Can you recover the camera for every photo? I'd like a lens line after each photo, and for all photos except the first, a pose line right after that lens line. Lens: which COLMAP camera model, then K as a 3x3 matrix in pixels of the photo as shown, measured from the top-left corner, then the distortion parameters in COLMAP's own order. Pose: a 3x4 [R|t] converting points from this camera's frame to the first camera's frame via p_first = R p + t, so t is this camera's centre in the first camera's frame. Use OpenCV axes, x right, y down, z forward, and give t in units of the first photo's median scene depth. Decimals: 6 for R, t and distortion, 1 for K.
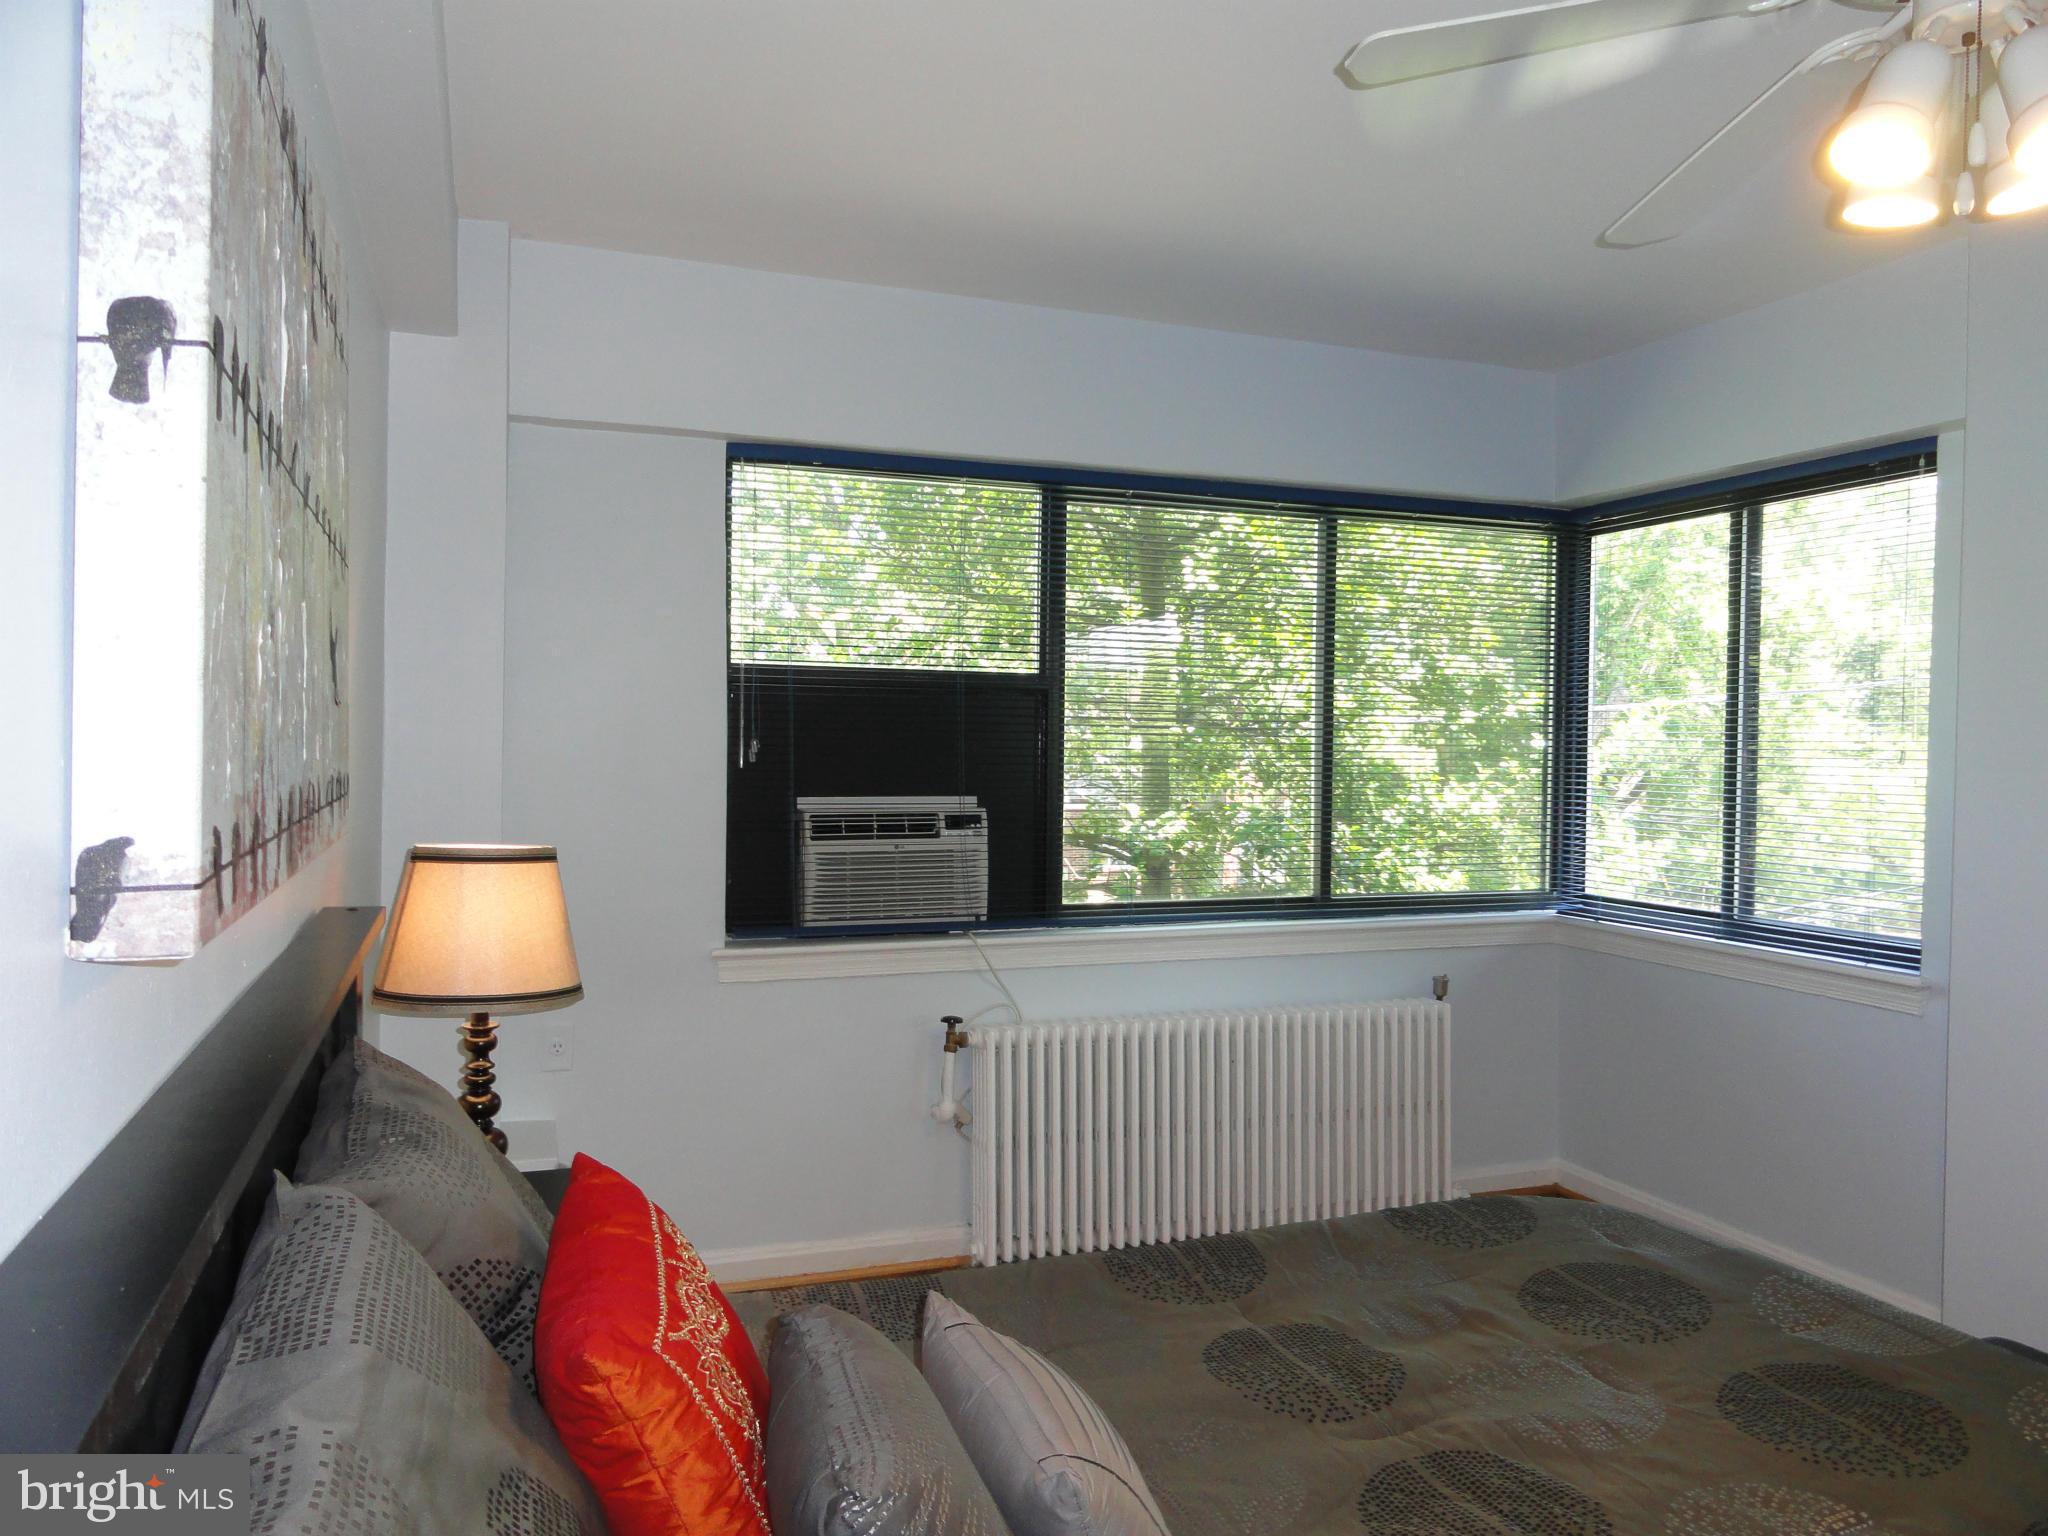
lens RADIAL K [[1440.5, 0, 1020.1], [0, 1440.5, 771.5], [0, 0, 1]] dist [-0.003510, 0.004442]
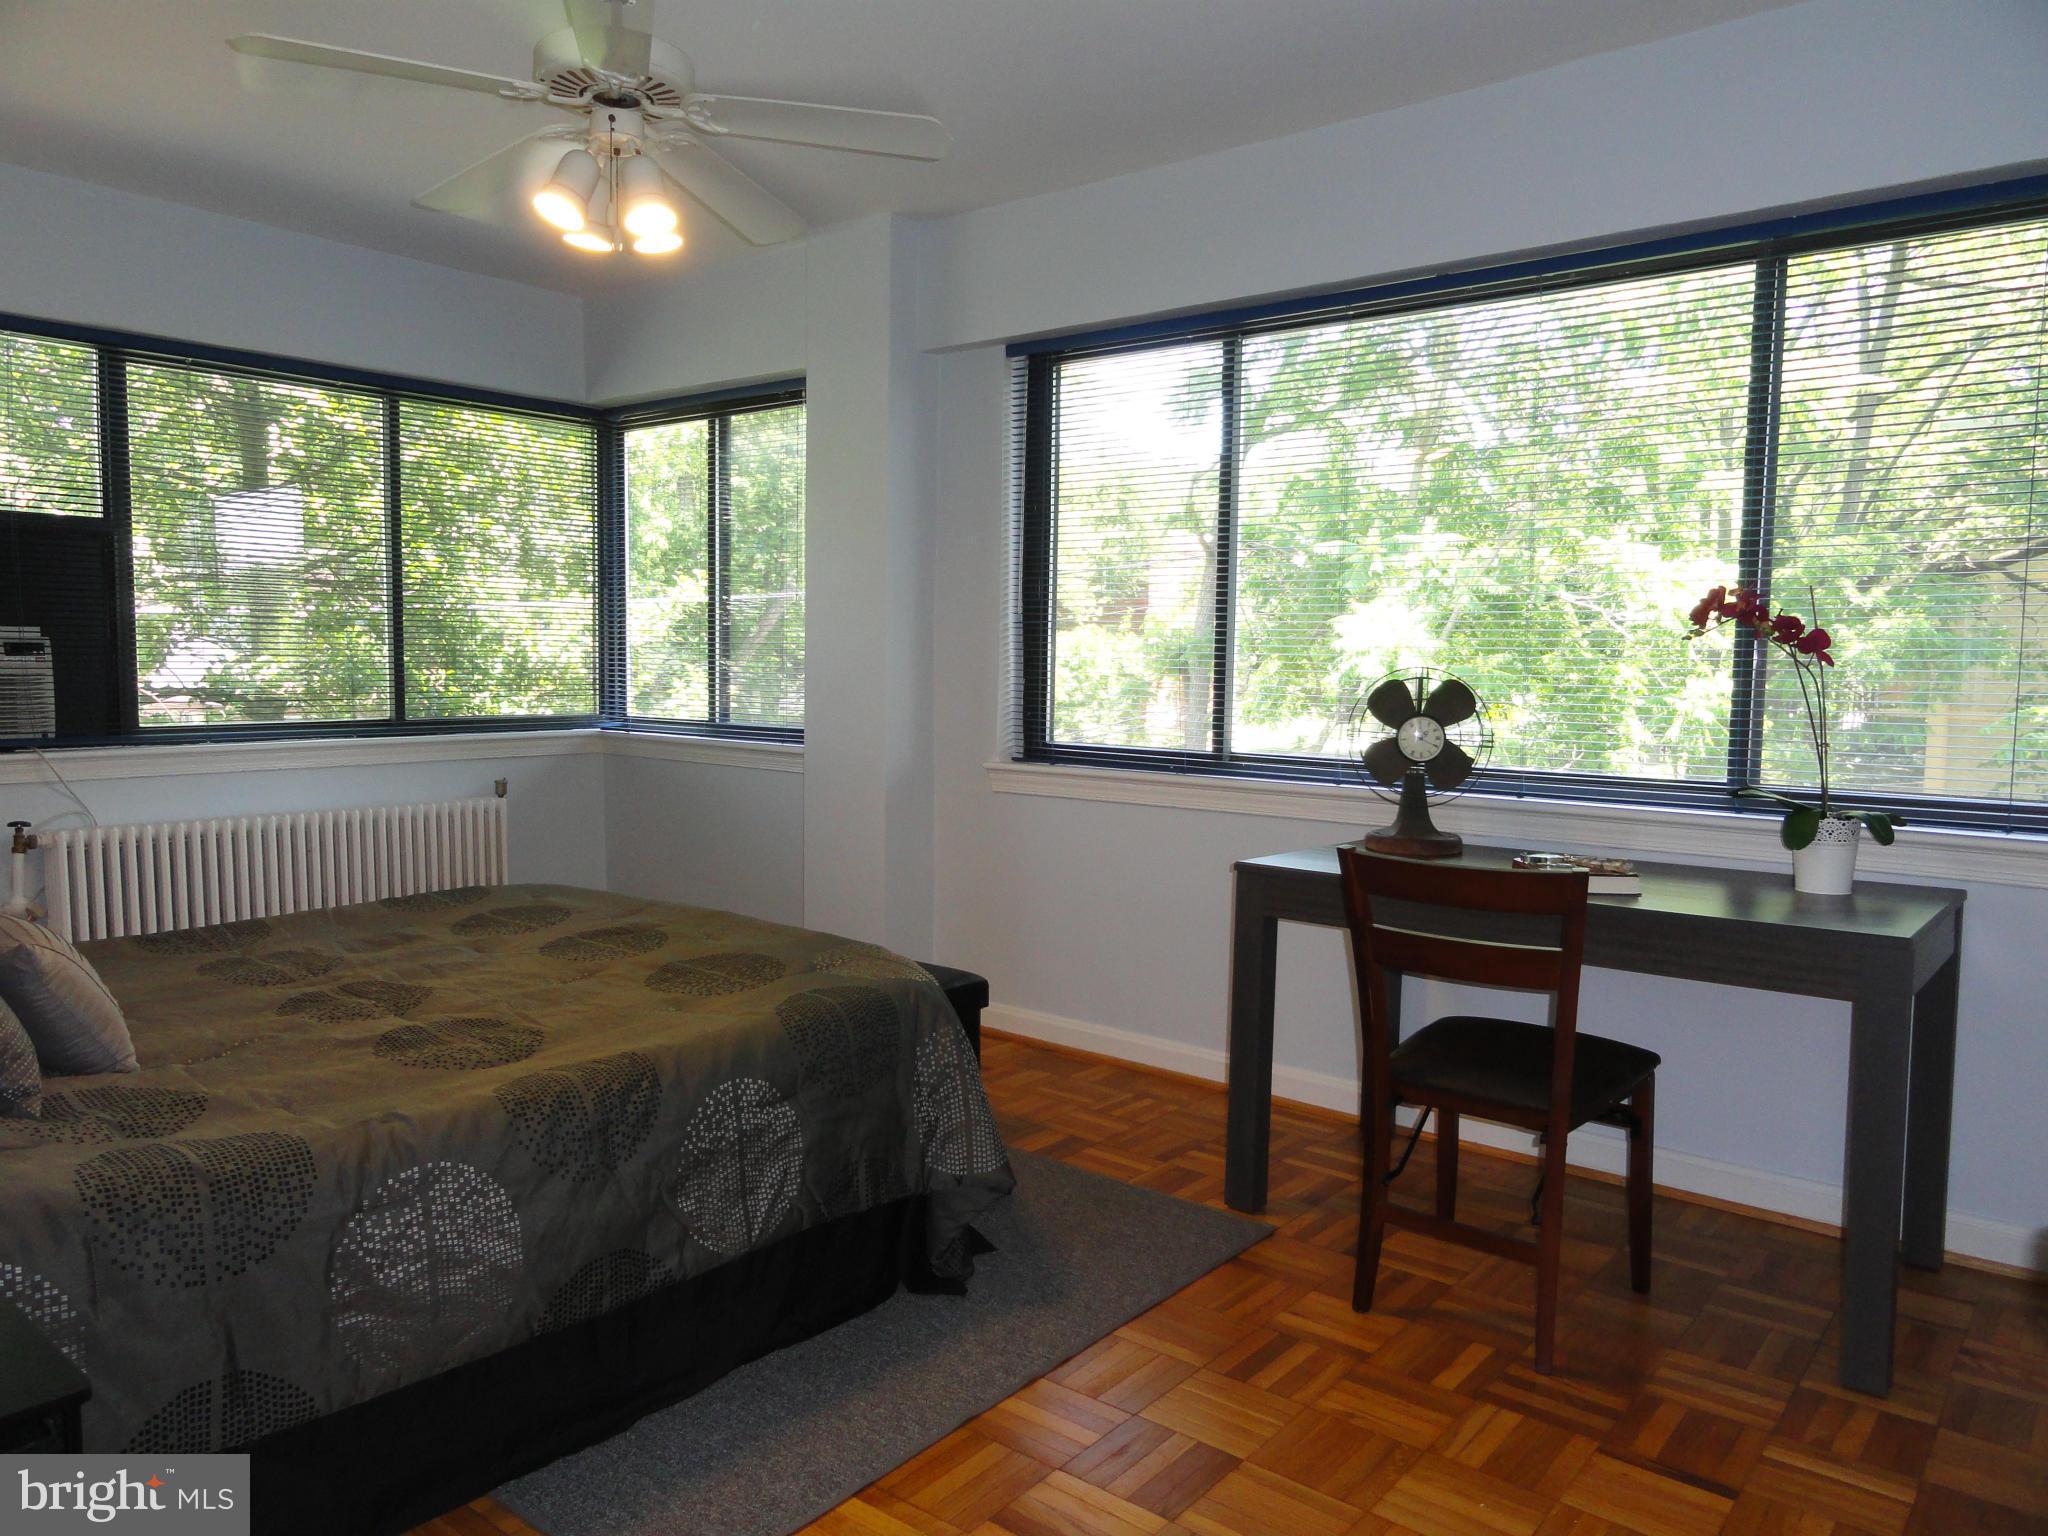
lens RADIAL K [[1440.5, 0, 1039.4], [0, 1440.5, 769.5], [0, 0, 1]] dist [-0.003510, 0.004442]
pose [[0.865519, -0.037359, 0.499480, 0.079000], [0.003516, 0.997643, 0.068527, 0.054415], [-0.500863, -0.057555, 0.863611, -0.345912]]
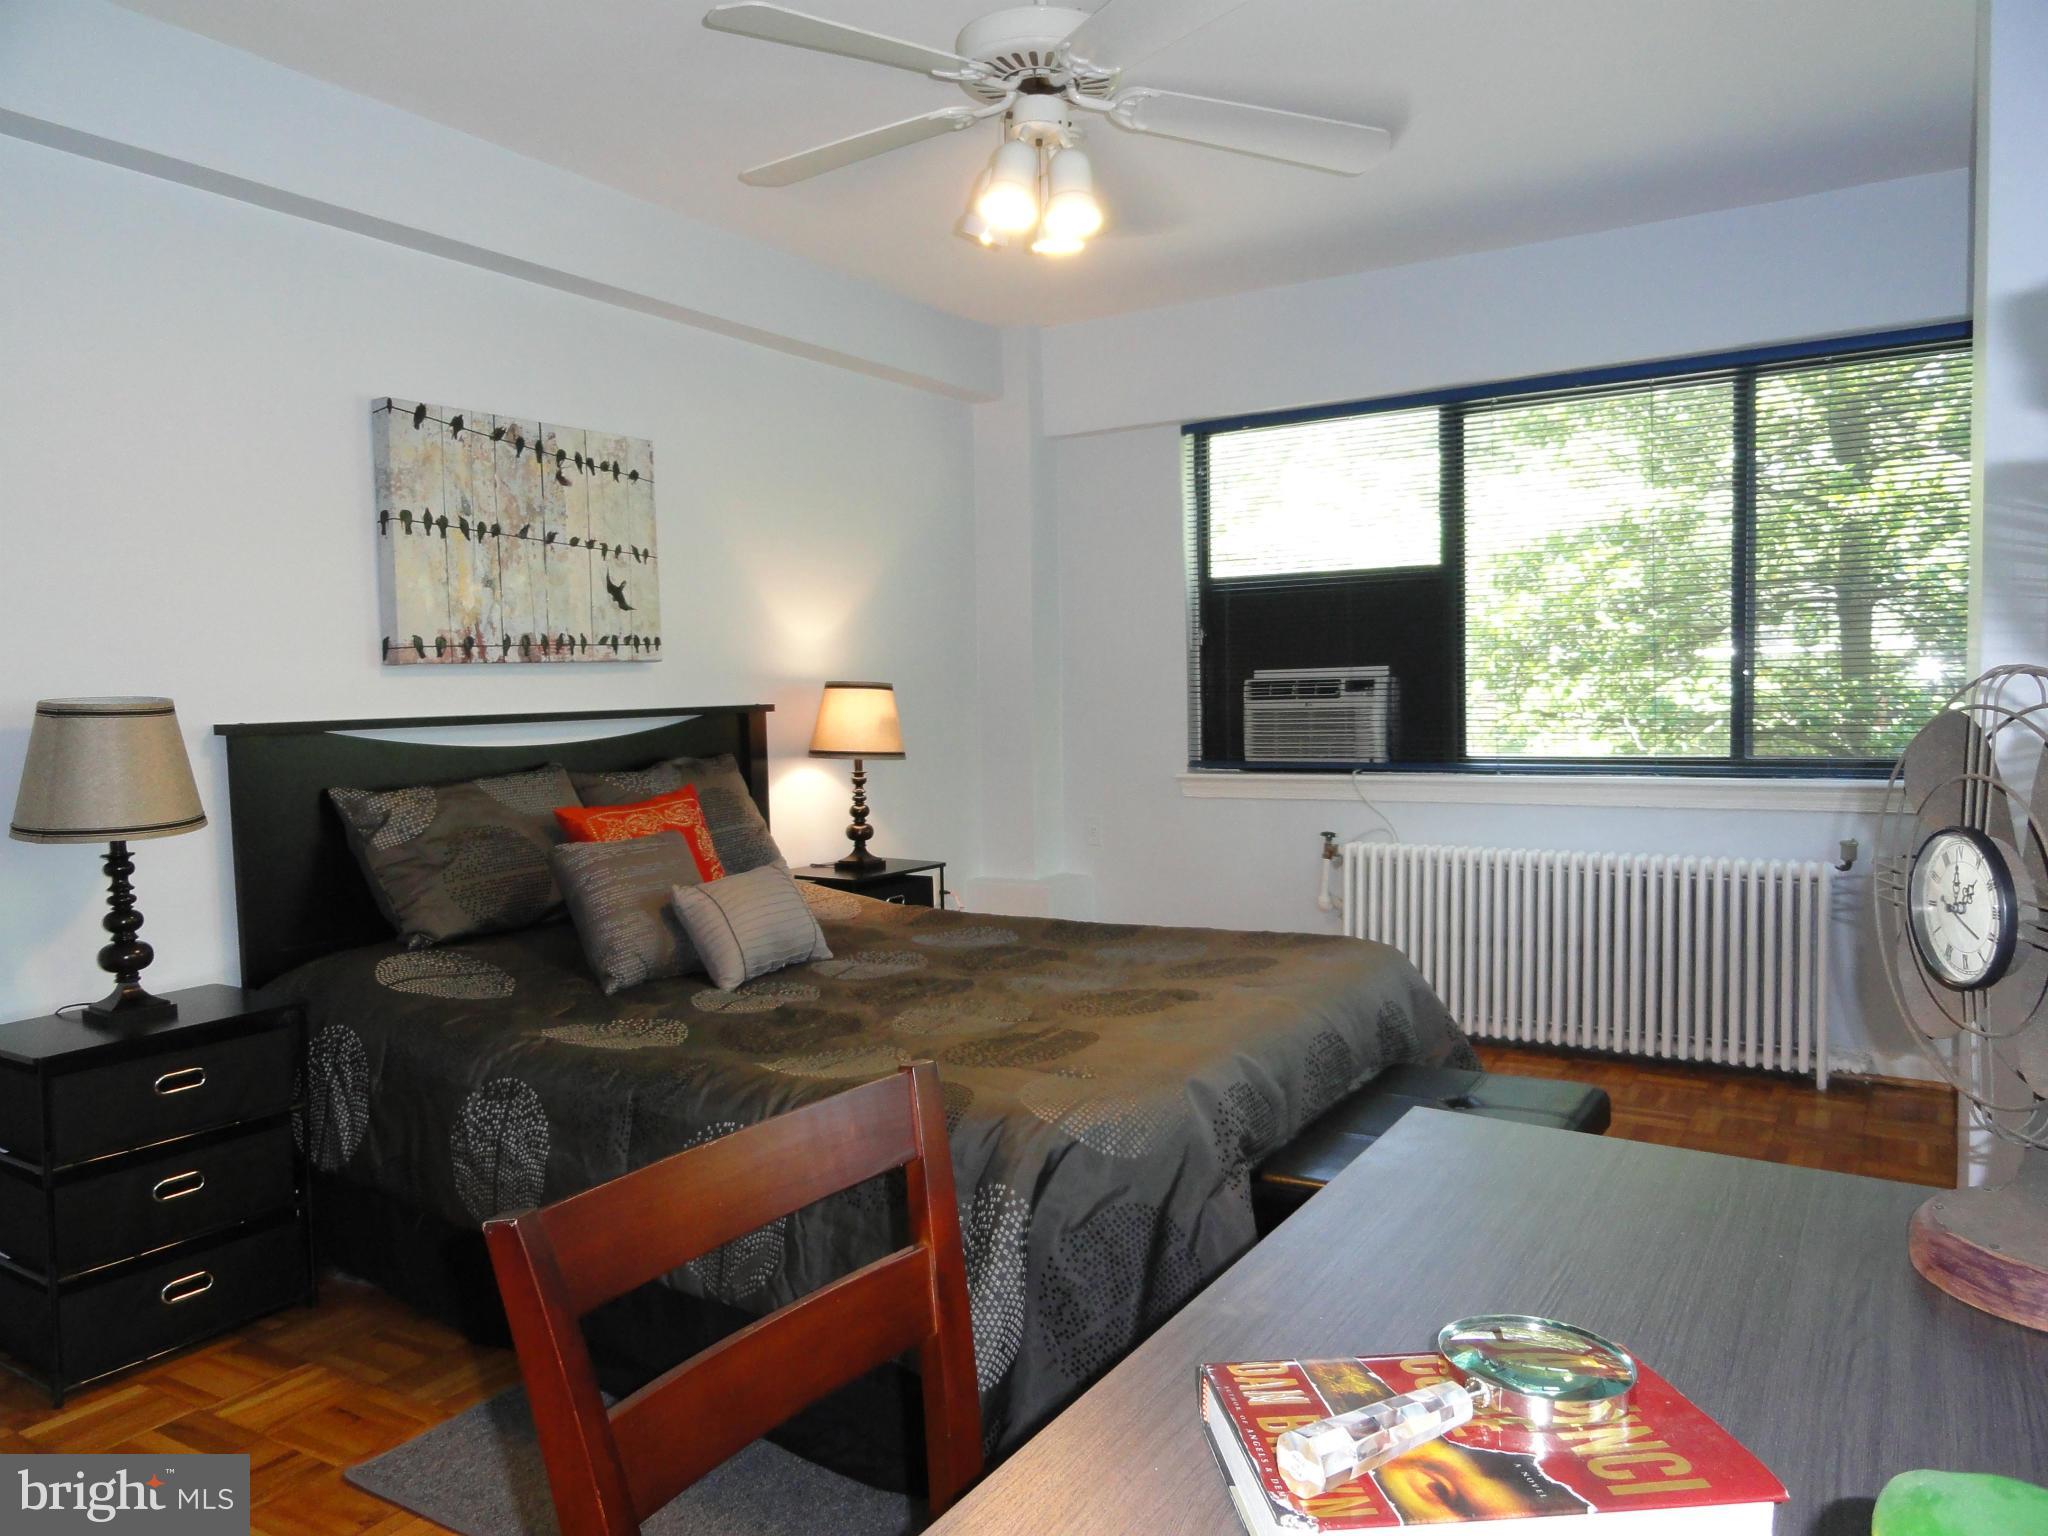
lens RADIAL K [[1440.5, 0, 1024.6], [0, 1440.5, 774.9], [0, 0, 1]] dist [-0.003510, 0.004442]
pose [[0.601669, 0.022273, -0.798435, 0.807124], [0.008126, 0.999389, 0.034002, 0.068612], [0.798705, -0.026946, 0.601120, -0.010783]]
